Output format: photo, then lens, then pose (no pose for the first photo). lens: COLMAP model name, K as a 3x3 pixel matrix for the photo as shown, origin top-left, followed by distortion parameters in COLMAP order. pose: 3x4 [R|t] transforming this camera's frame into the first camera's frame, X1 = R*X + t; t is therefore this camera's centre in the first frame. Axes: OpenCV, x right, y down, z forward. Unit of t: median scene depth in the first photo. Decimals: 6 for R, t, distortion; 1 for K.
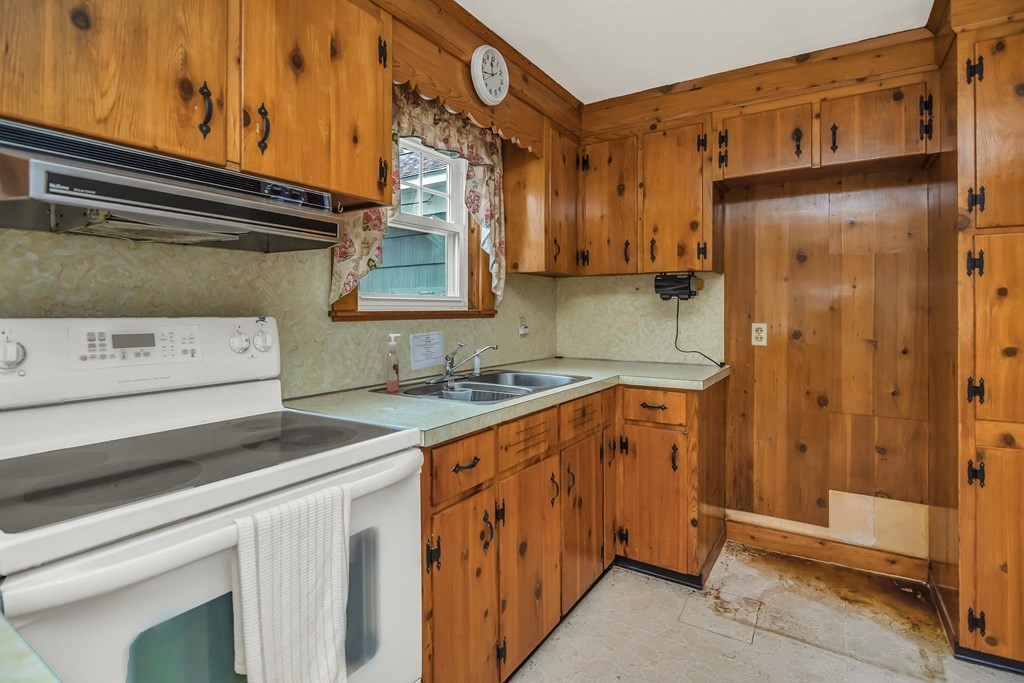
lens RADIAL K [[510.9, 0, 503.8], [0, 510.9, 309.8], [0, 0, 1]] dist [-0.006555, -0.010847]
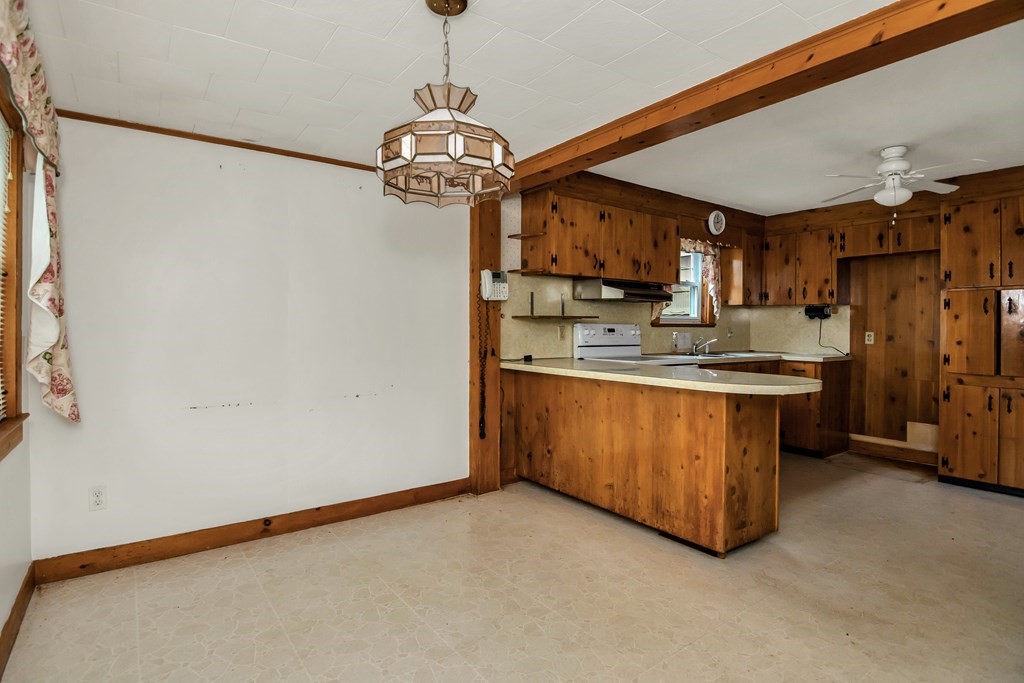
lens RADIAL K [[510.9, 0, 495.9], [0, 510.9, 332.2], [0, 0, 1]] dist [-0.006555, -0.010847]
pose [[0.927846, 0.013676, -0.372714, -0.074149], [-0.009376, 0.999867, 0.013348, 0.016752], [0.372847, -0.008890, 0.927850, -1.305274]]
